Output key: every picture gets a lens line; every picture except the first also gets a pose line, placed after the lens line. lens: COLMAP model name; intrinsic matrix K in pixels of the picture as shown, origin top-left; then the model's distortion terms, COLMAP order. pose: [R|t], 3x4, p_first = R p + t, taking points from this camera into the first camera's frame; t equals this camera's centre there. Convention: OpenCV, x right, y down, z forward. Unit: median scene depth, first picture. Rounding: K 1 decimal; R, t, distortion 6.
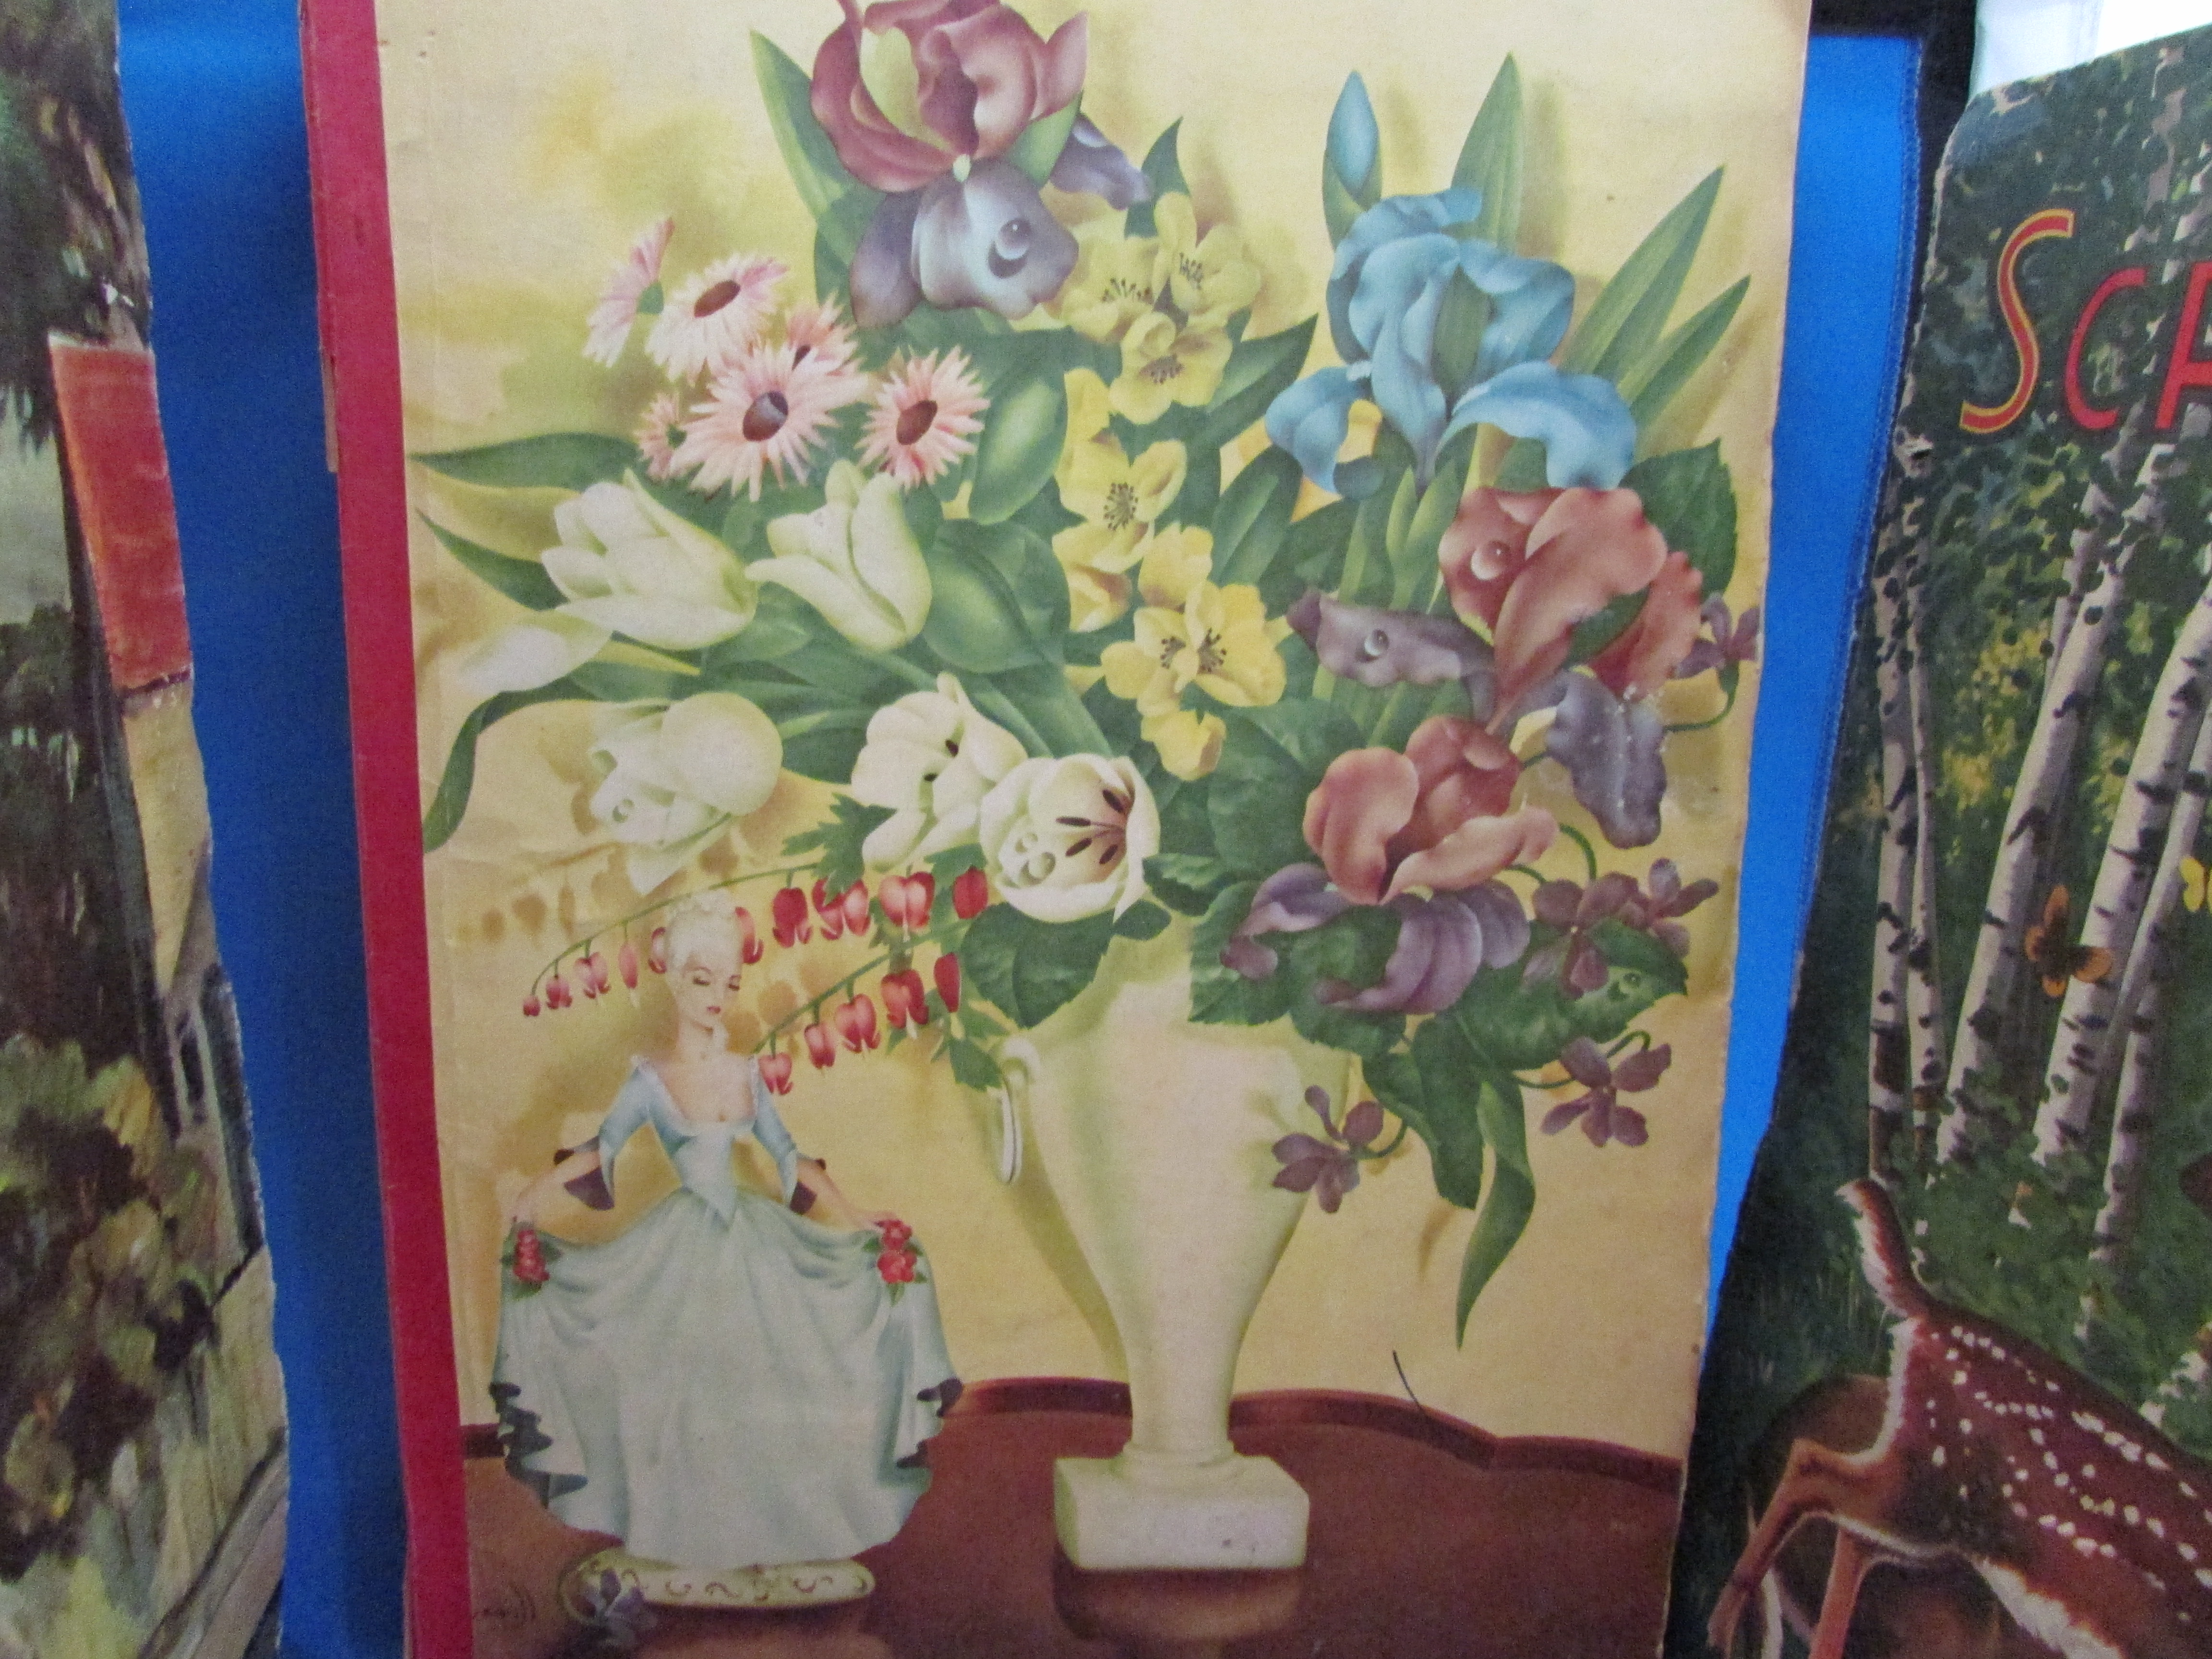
lens RADIAL K [[1550.8, 0, 1096.0], [0, 1550.8, 829.3], [0, 0, 1]] dist [-0.036445, 0.008647]
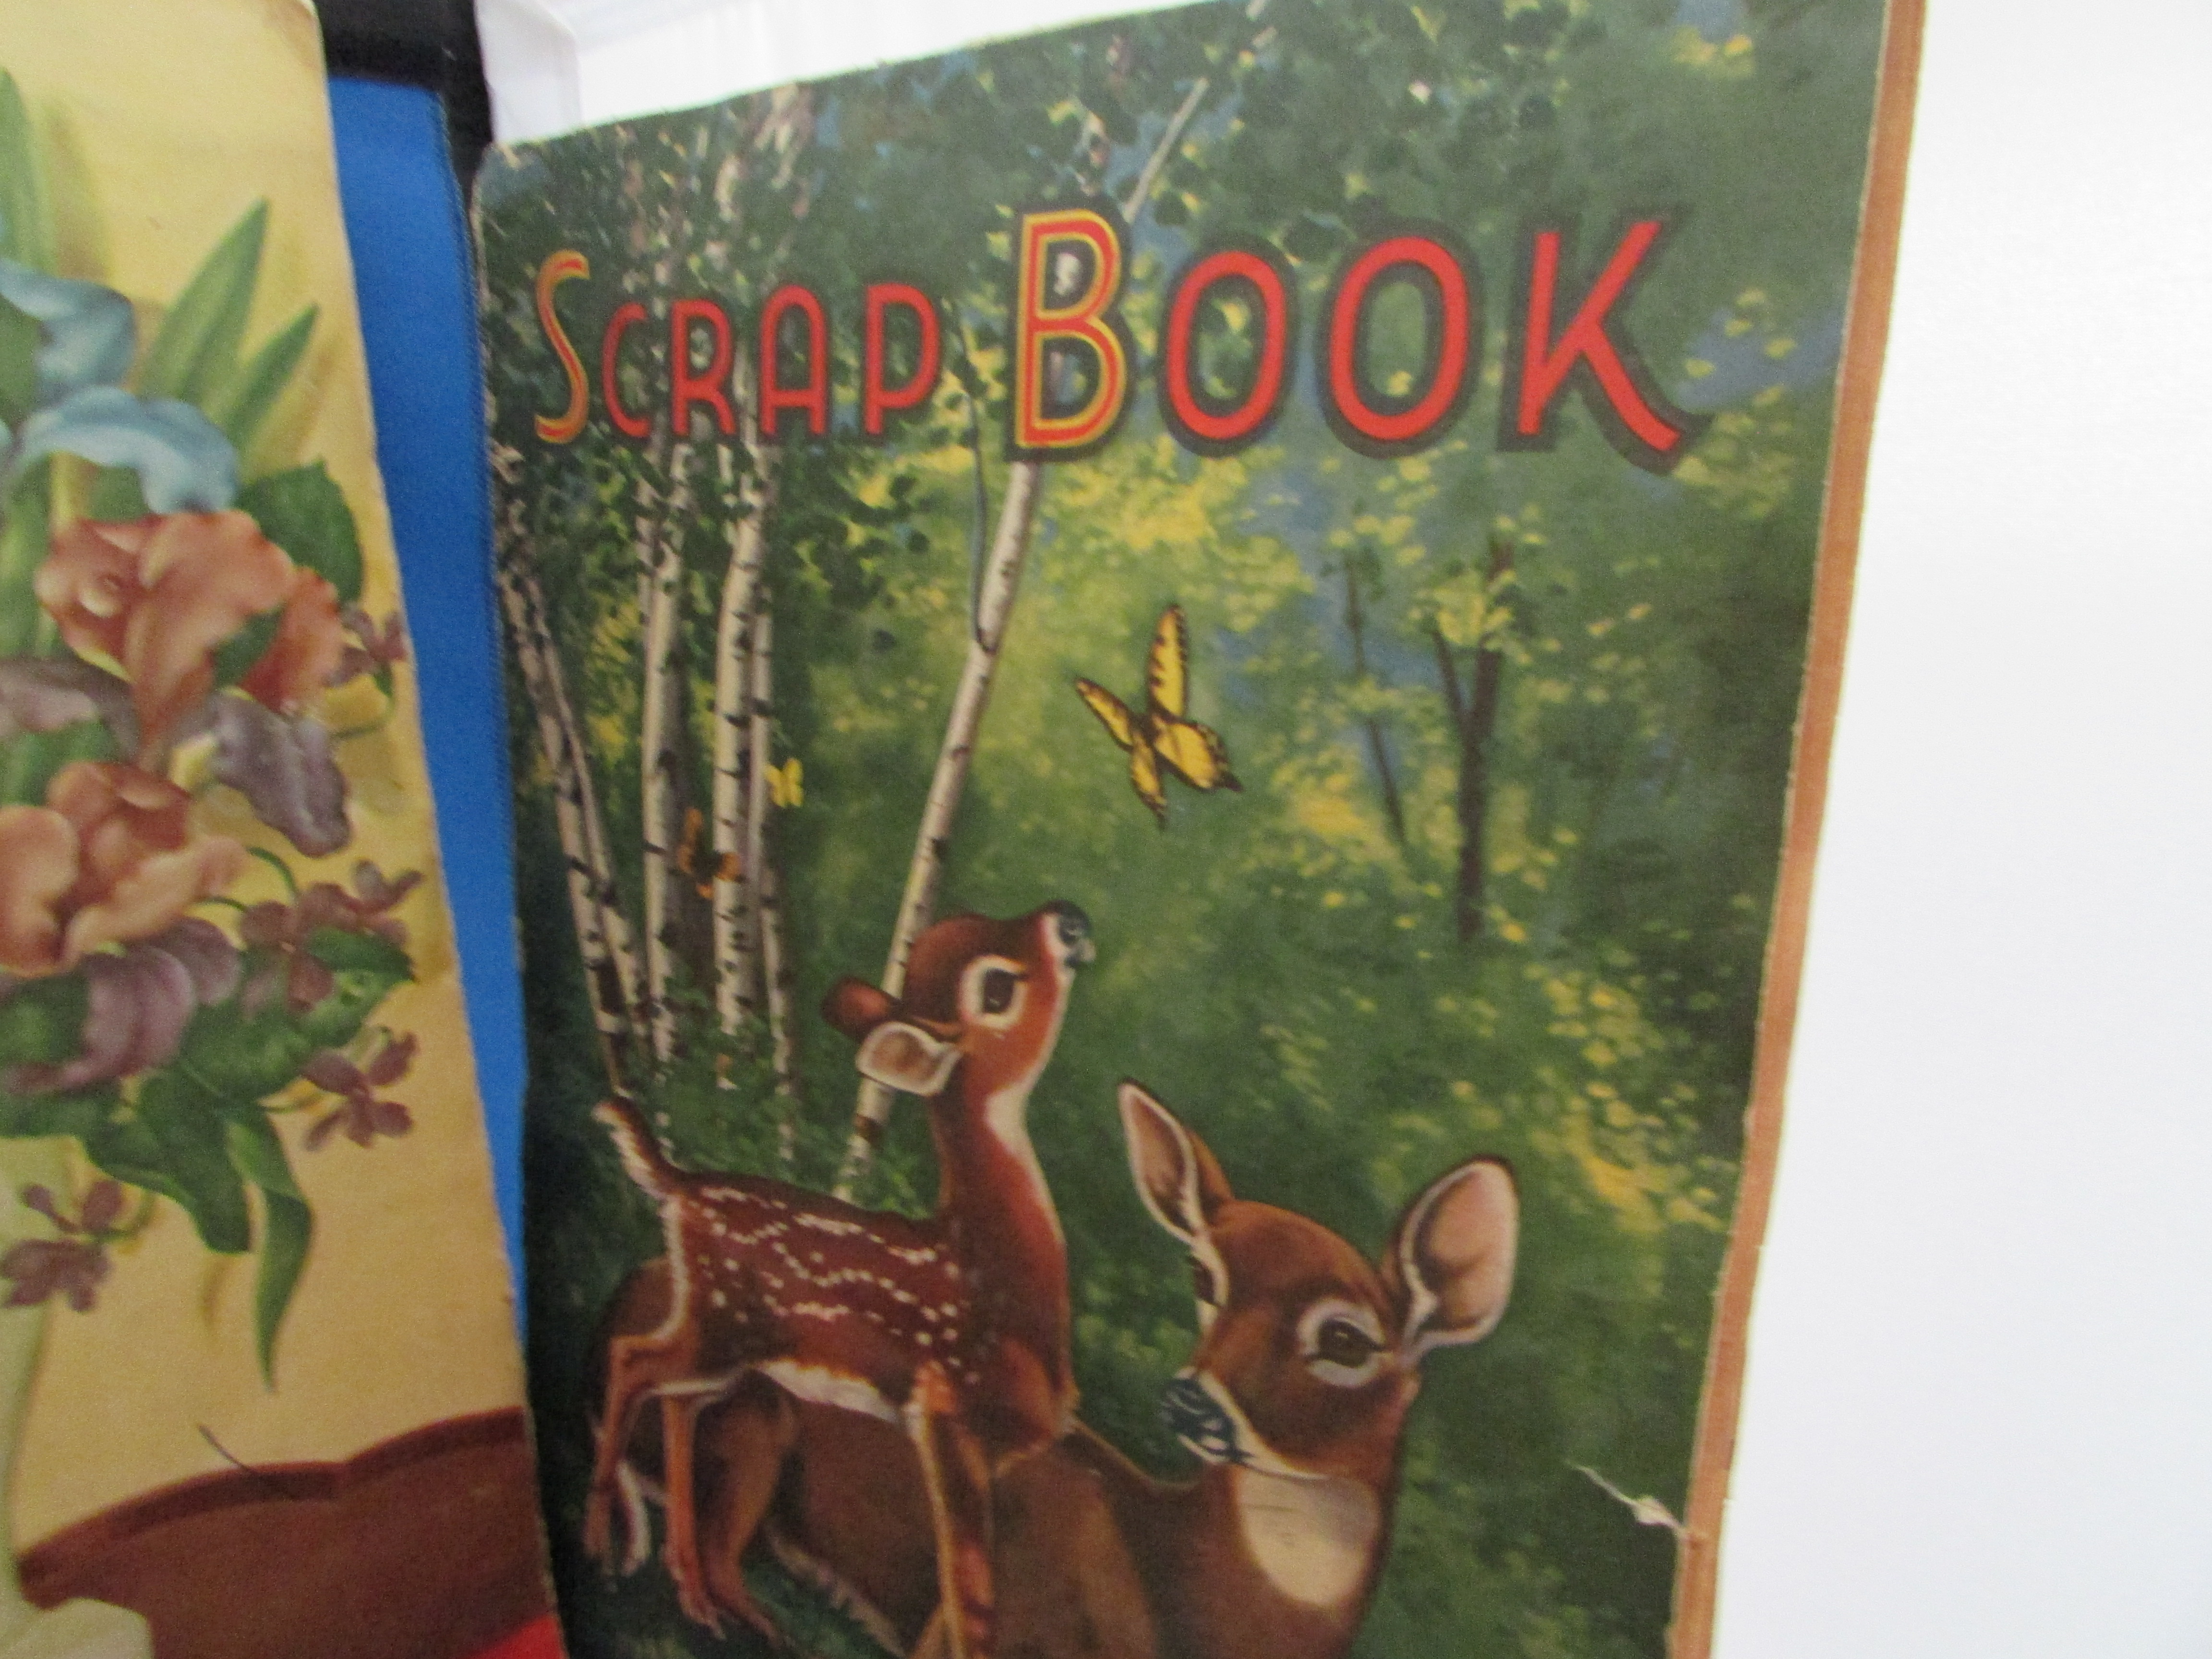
lens RADIAL K [[1550.8, 0, 1109.4], [0, 1550.8, 825.3], [0, 0, 1]] dist [-0.036445, 0.008647]
pose [[0.697136, -0.195680, 0.689718, 0.008107], [0.203281, 0.976501, 0.071576, 0.025654], [-0.687516, 0.090308, 0.720532, -0.100953]]
